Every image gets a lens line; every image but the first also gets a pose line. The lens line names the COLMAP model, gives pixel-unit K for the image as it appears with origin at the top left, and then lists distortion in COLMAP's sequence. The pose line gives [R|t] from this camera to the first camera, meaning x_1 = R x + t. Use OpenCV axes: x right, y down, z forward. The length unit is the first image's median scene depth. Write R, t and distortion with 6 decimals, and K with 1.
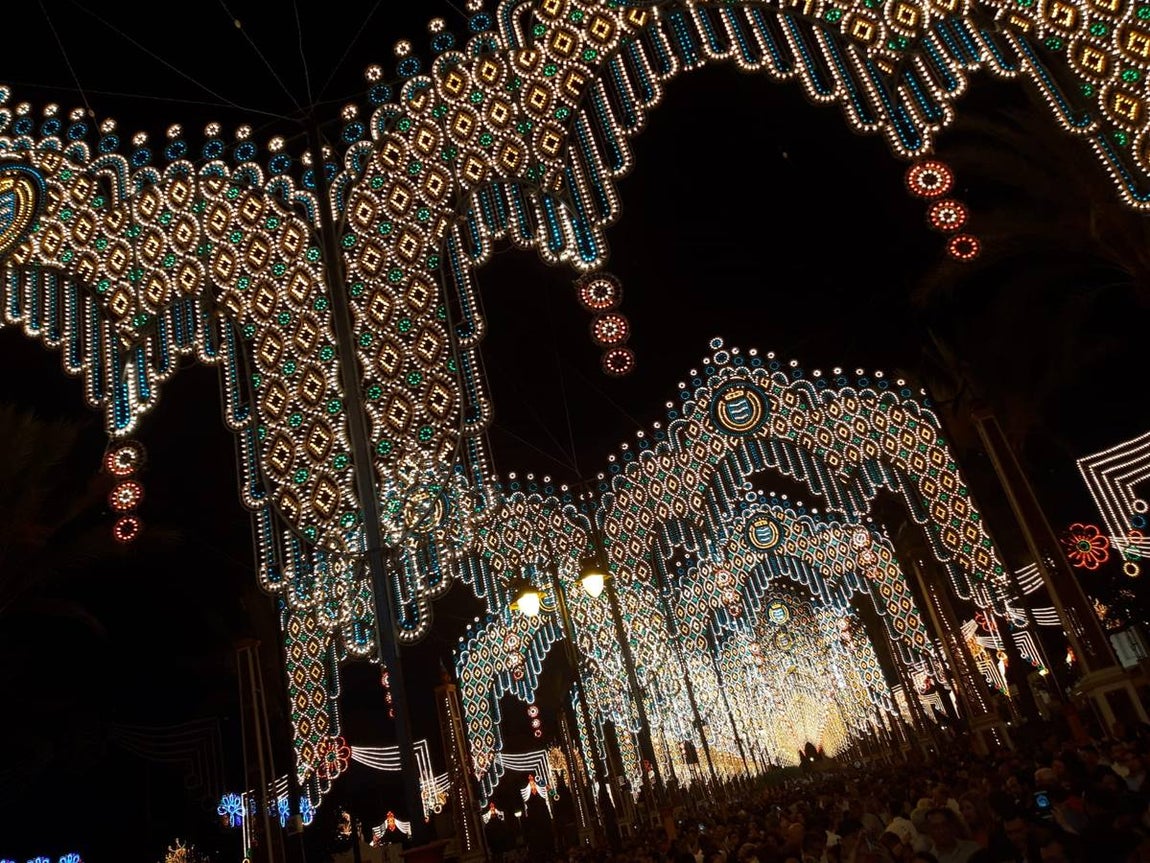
lens RADIAL K [[894.9, 0, 578.6], [0, 894.9, 433.5], [0, 0, 1]] dist [0.060789, -0.106956]
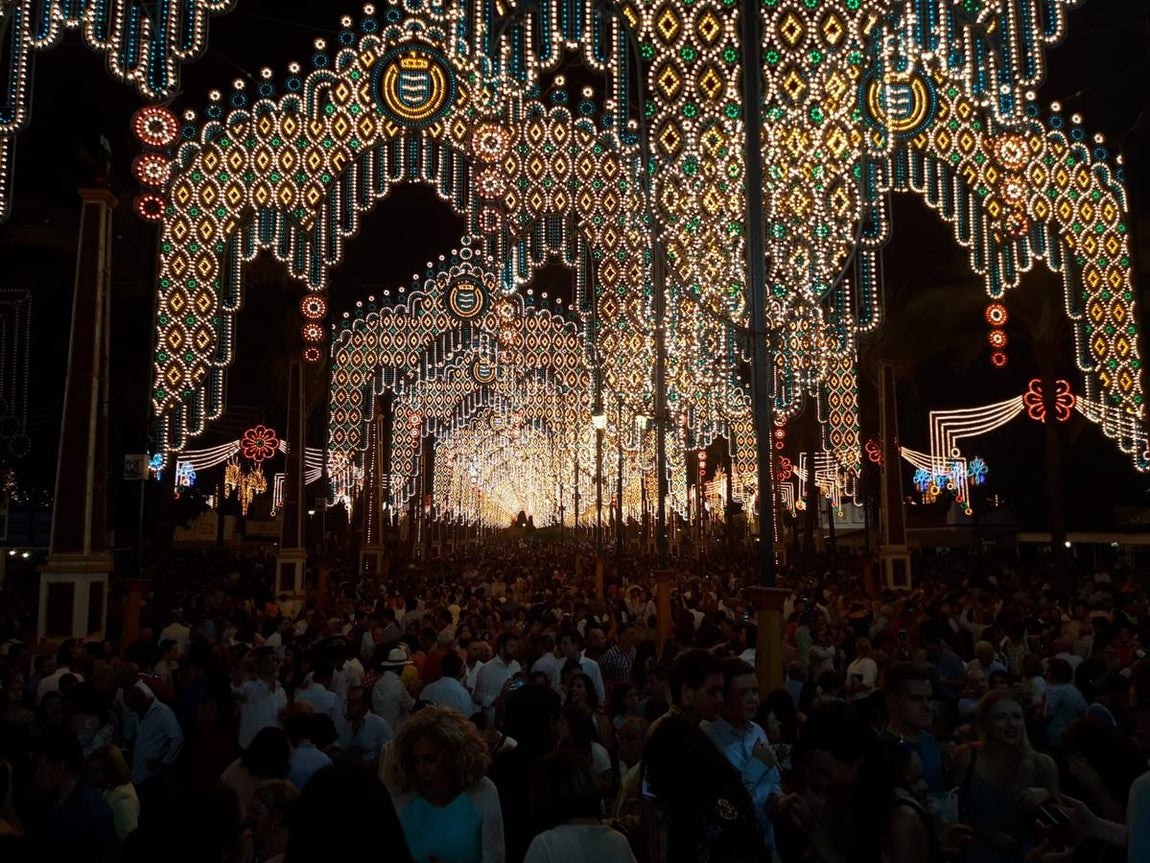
lens RADIAL K [[894.9, 0, 579.7], [0, 894.9, 427.2], [0, 0, 1]] dist [0.060789, -0.106956]
pose [[0.928257, 0.264904, 0.261084, -0.713245], [-0.324020, 0.920603, 0.217947, -0.164496], [-0.182620, -0.286907, 0.940391, -0.569758]]
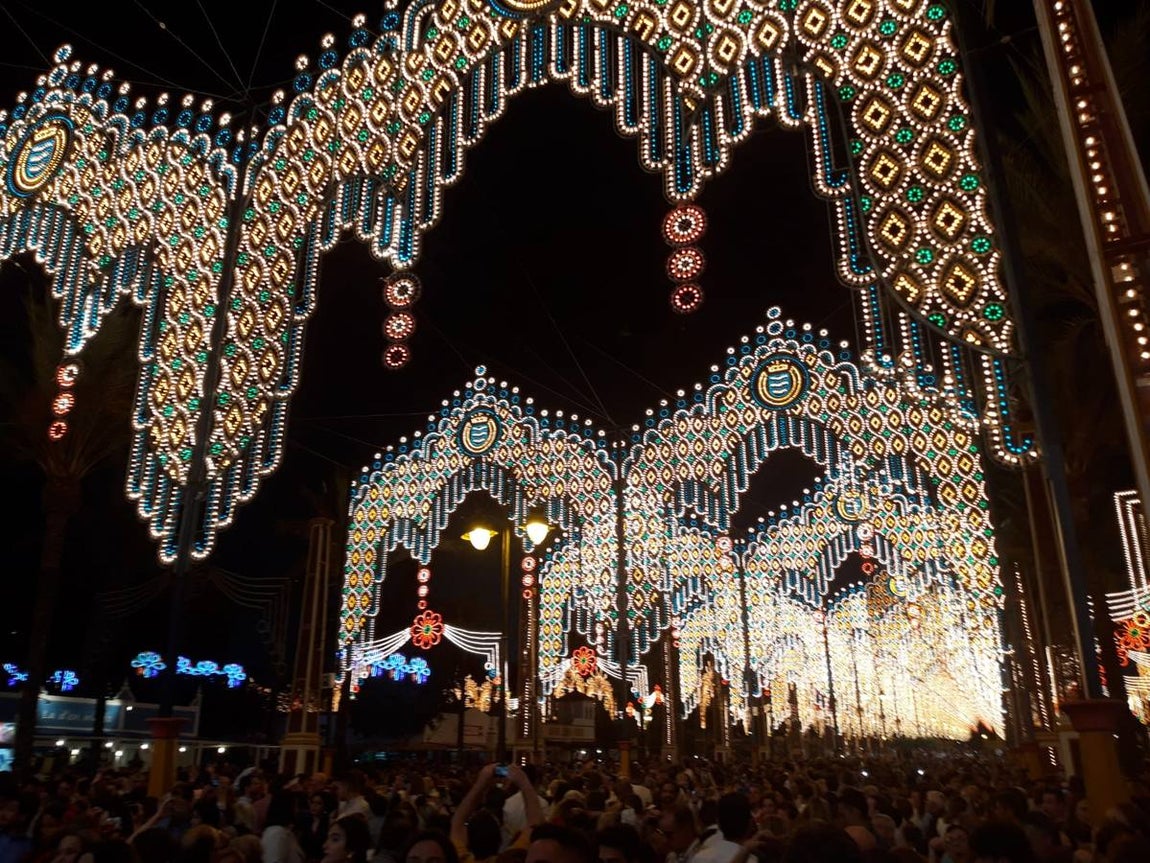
lens RADIAL K [[894.9, 0, 582.1], [0, 894.9, 433.8], [0, 0, 1]] dist [0.060789, -0.106956]
pose [[0.958265, 0.158984, -0.237595, 0.473101], [-0.134780, 0.984184, 0.114964, -0.124427], [0.252115, -0.078143, 0.964537, -0.040570]]
